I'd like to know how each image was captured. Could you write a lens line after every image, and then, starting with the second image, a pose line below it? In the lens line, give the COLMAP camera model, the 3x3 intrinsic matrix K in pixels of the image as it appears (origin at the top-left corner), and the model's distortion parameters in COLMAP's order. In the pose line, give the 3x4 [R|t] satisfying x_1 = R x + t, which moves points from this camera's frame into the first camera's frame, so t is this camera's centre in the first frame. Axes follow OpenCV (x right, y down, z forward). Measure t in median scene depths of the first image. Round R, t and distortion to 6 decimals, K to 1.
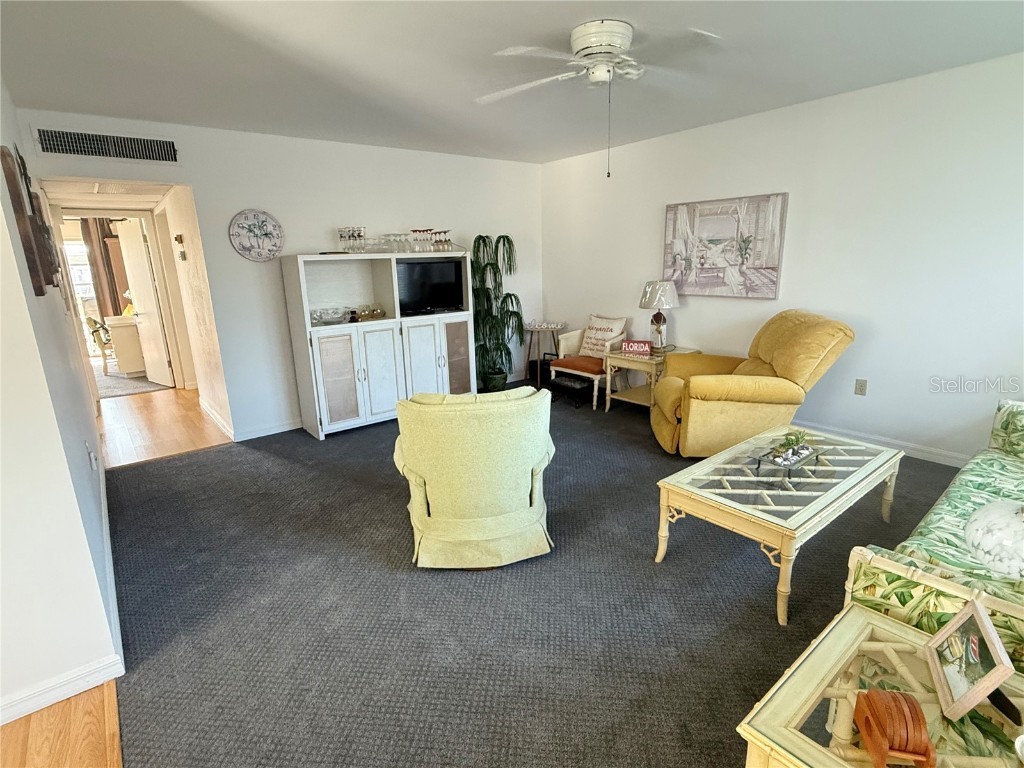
lens RADIAL K [[515.2, 0, 507.8], [0, 515.2, 389.9], [0, 0, 1]] dist [-0.005415, 0.001322]
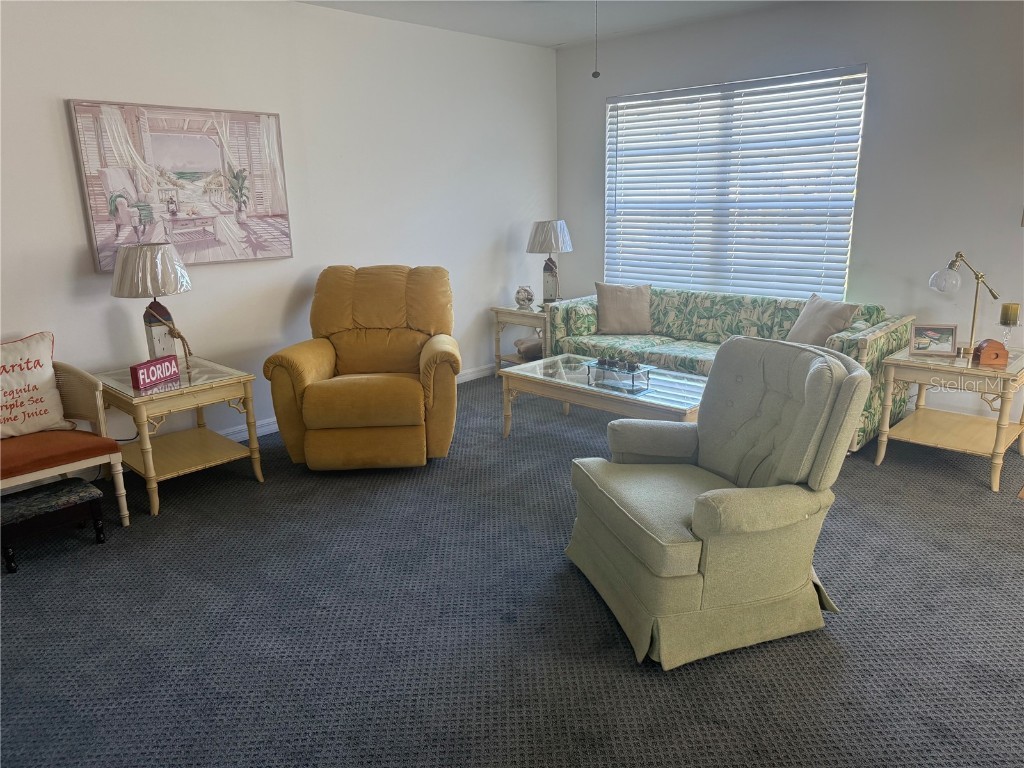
lens RADIAL K [[723.3, 0, 515.3], [0, 723.3, 386.3], [0, 0, 1]] dist [0.008499, -0.030879]
pose [[-0.127203, -0.220483, 0.967061, -0.539645], [0.275167, 0.928867, 0.247970, -0.162801], [-0.952944, 0.297645, -0.057485, 0.759160]]
